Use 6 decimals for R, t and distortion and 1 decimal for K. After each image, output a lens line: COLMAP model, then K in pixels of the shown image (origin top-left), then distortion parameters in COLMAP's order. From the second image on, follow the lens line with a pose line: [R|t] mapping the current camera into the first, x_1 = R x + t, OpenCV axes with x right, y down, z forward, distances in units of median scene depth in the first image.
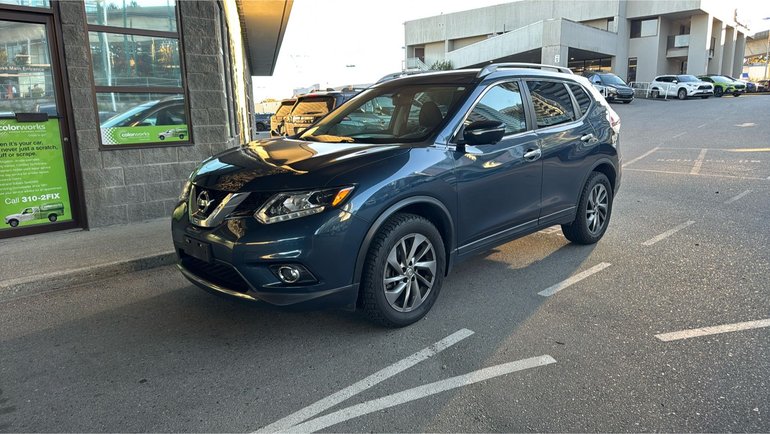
lens RADIAL K [[540.3, 0, 385.0], [0, 540.3, 217.0], [0, 0, 1]] dist [0.009248, -0.003033]
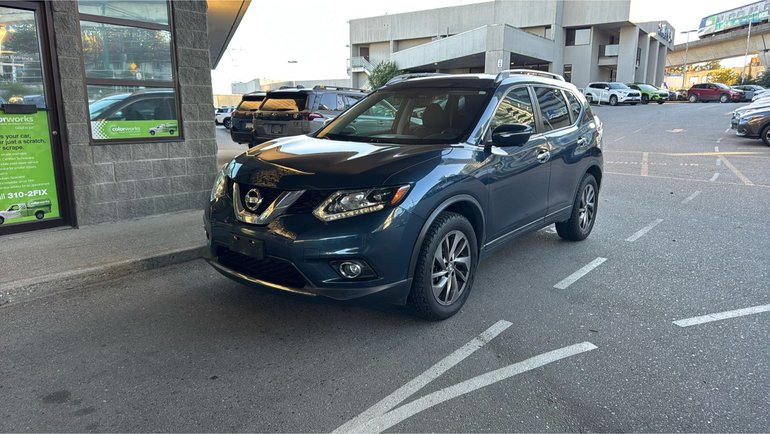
lens RADIAL K [[540.3, 0, 385.0], [0, 540.3, 217.0], [0, 0, 1]] dist [0.009248, -0.003033]
pose [[0.992711, 0.001287, 0.120511, -0.139262], [-0.001629, 0.999995, 0.002739, 0.001270], [-0.120507, -0.002915, 0.992708, -0.017333]]
